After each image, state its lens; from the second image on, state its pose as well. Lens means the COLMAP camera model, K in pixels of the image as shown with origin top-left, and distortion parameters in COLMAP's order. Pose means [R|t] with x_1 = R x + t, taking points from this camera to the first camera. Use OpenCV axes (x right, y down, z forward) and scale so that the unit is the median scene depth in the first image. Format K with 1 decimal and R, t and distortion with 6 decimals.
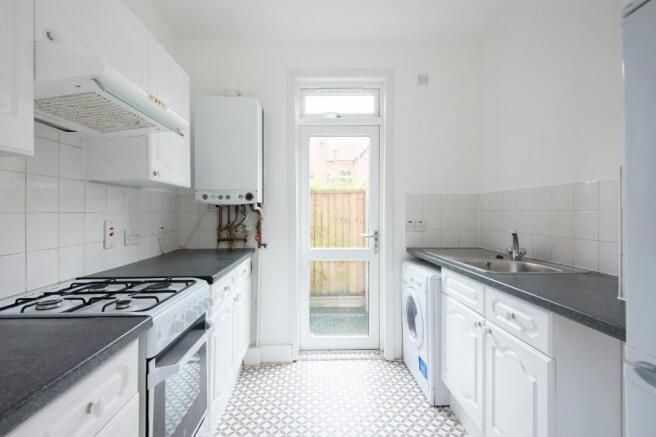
lens RADIAL K [[315.2, 0, 329.1], [0, 315.2, 217.6], [0, 0, 1]] dist [0.051636, -0.006043]
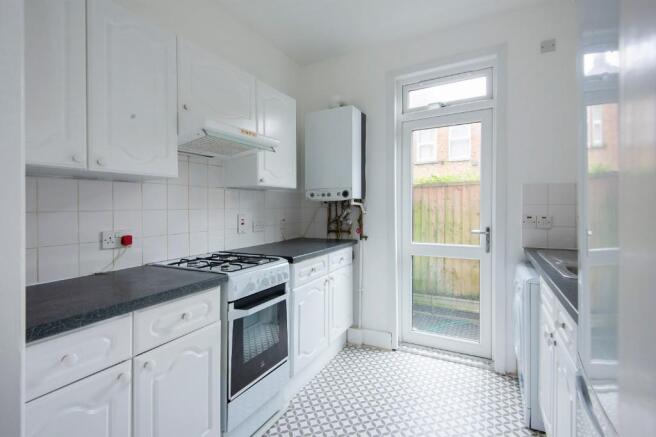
lens RADIAL K [[315.2, 0, 308.3], [0, 315.2, 213.3], [0, 0, 1]] dist [0.051636, -0.006043]
pose [[0.867841, 0.002892, -0.496833, 0.173059], [-0.000898, 0.999991, 0.004252, -0.000367], [0.496841, -0.003244, 0.867836, -0.046403]]
